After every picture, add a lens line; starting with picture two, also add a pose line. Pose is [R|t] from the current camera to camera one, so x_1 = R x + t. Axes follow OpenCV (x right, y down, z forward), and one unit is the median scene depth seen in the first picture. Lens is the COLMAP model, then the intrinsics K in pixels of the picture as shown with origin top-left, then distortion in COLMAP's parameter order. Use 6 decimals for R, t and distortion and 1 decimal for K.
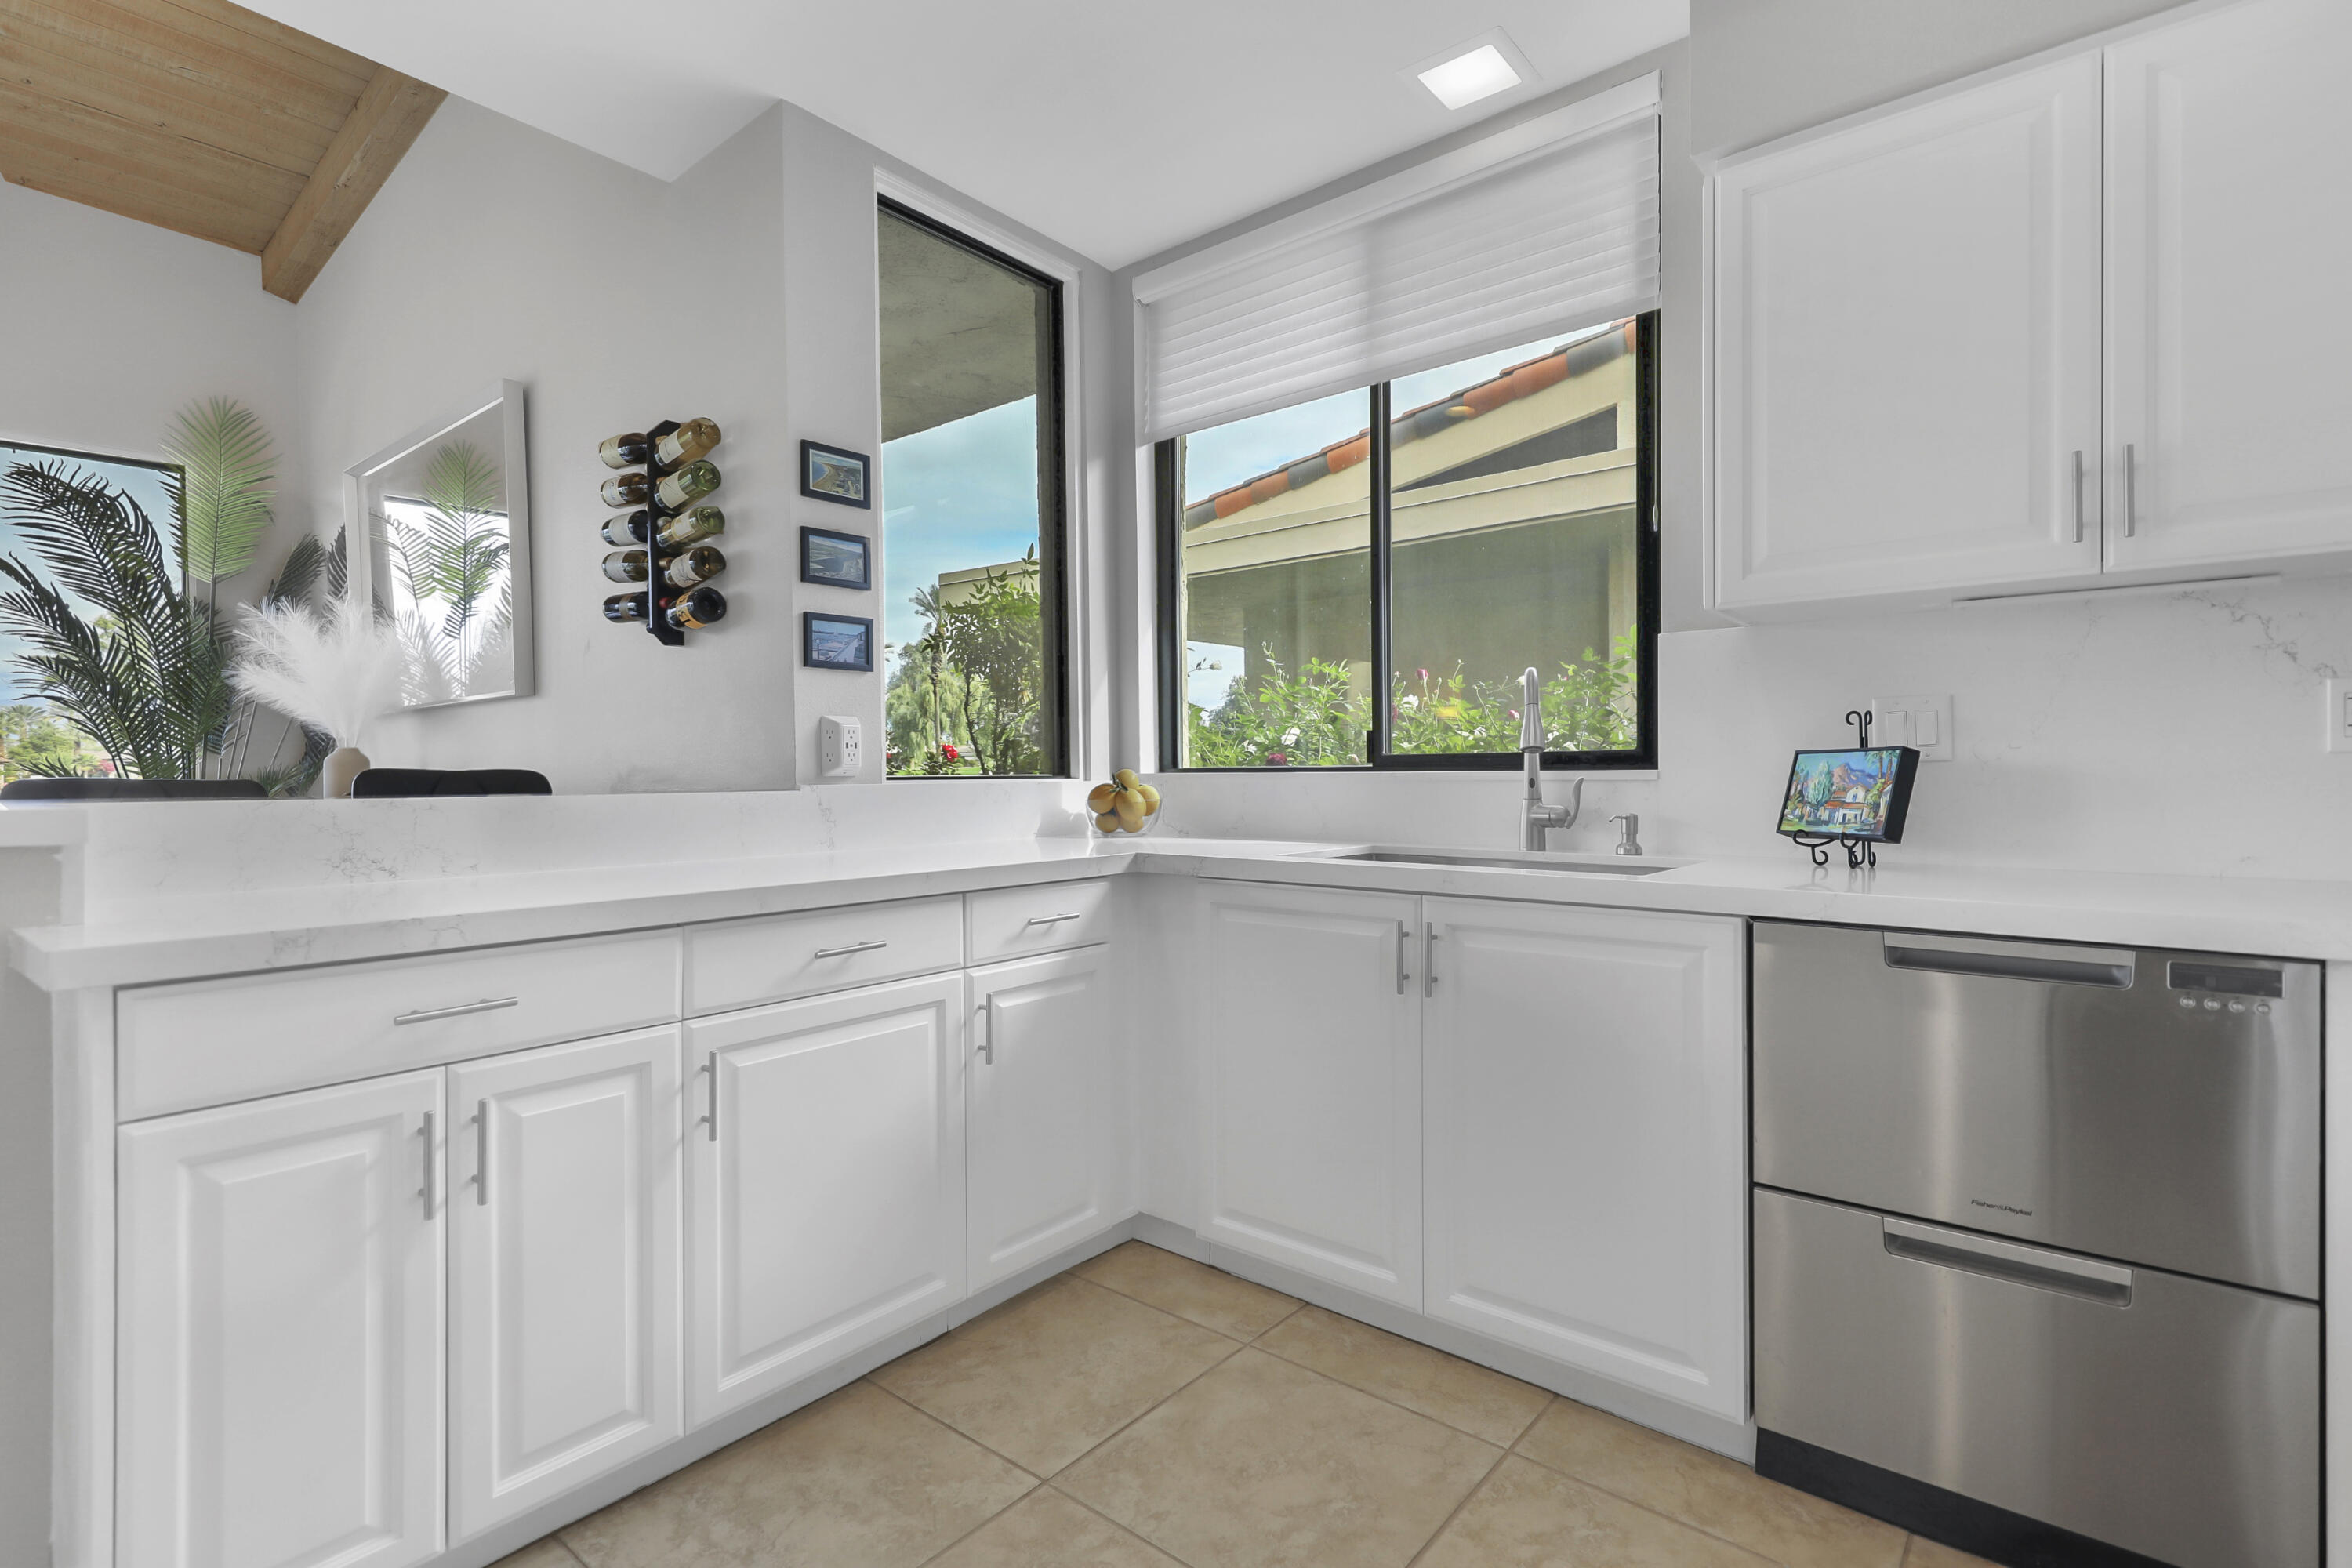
lens RADIAL K [[1109.8, 0, 1176.0], [0, 1109.8, 784.0], [0, 0, 1]] dist [0.000743, 0.000368]
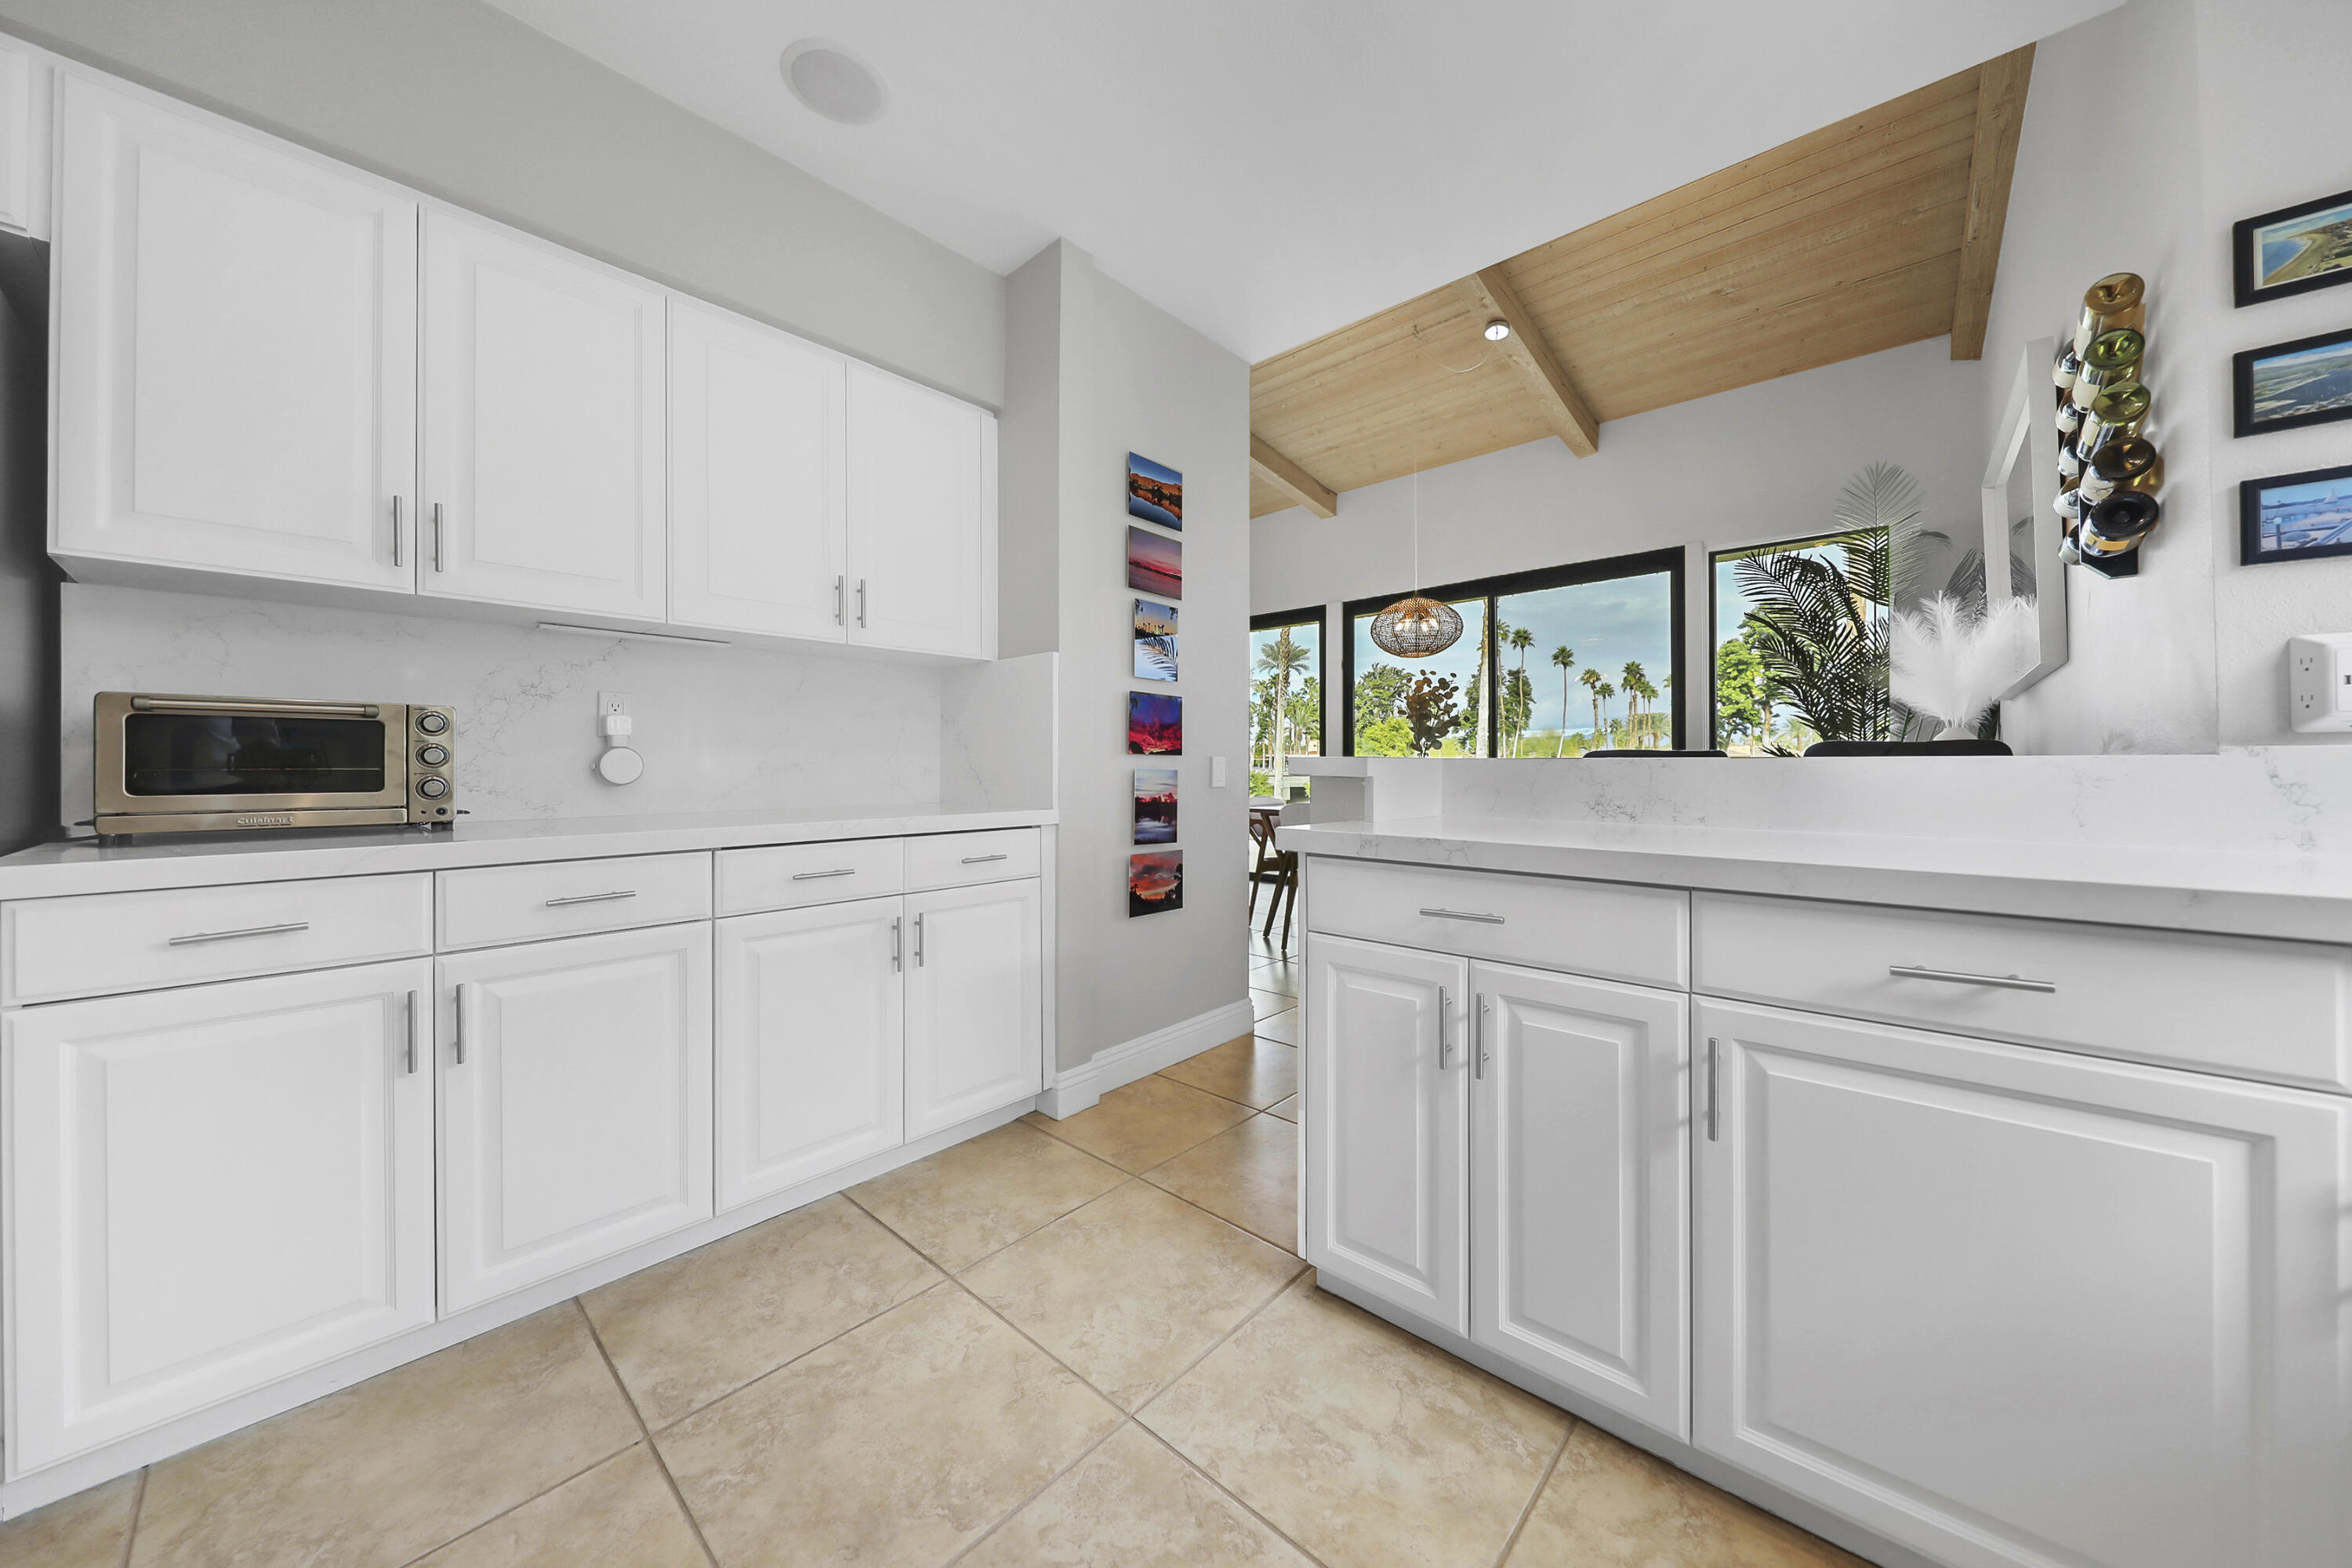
lens RADIAL K [[789.9, 0, 1185.9], [0, 789.9, 760.8], [0, 0, 1]] dist [-0.007368, -0.000032]
pose [[-0.037187, -0.002382, -0.999305, 0.146260], [-0.012453, 0.999921, -0.001920, 0.017858], [0.999231, 0.012373, -0.037213, 0.395754]]
